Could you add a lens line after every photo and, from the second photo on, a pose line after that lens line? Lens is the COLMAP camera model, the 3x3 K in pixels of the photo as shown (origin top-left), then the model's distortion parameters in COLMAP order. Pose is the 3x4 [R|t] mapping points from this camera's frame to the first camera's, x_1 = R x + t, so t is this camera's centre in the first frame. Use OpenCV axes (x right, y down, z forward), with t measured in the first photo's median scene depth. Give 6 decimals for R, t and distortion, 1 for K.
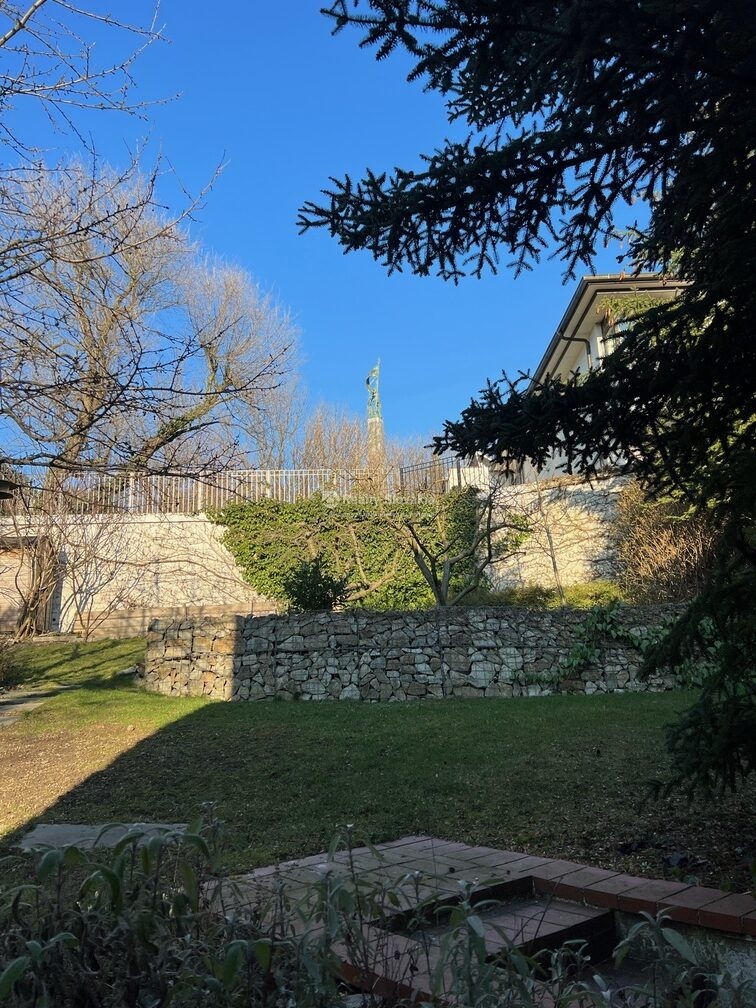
lens RADIAL K [[763.2, 0, 380.7], [0, 763.2, 496.6], [0, 0, 1]] dist [0.054910, -0.008987]
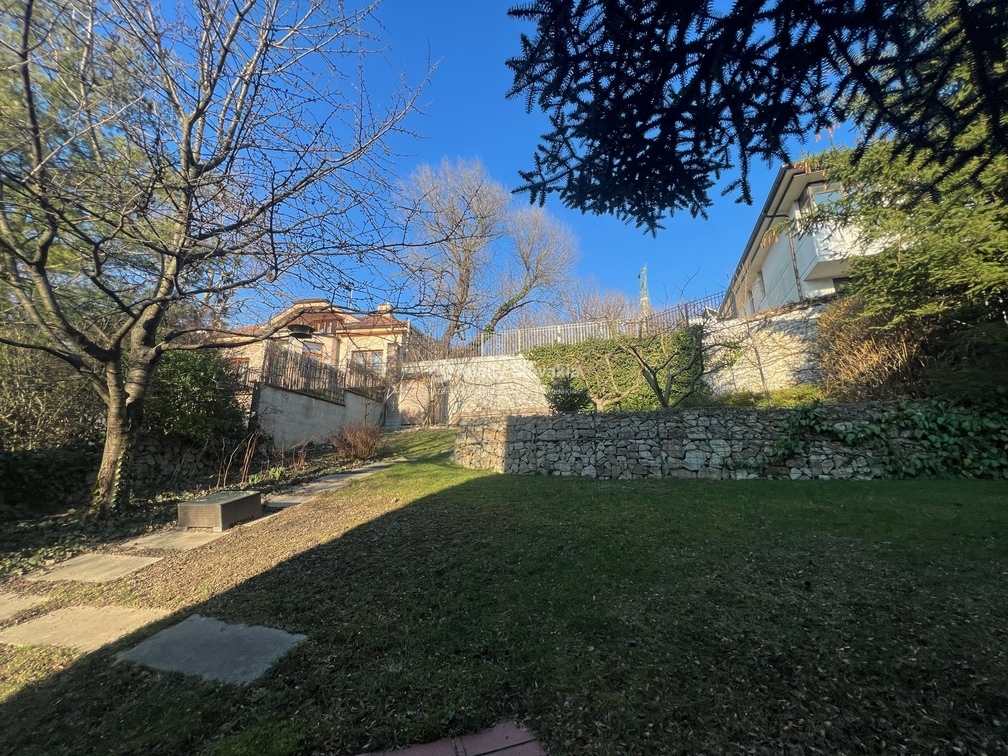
lens RADIAL K [[403.9, 0, 507.1], [0, 403.9, 376.5], [0, 0, 1]] dist [0.000368, 0.000628]
pose [[0.938143, -0.040986, -0.343812, 0.074796], [0.063528, 0.996488, 0.054553, 0.036099], [0.340369, -0.073020, 0.937452, 0.270104]]
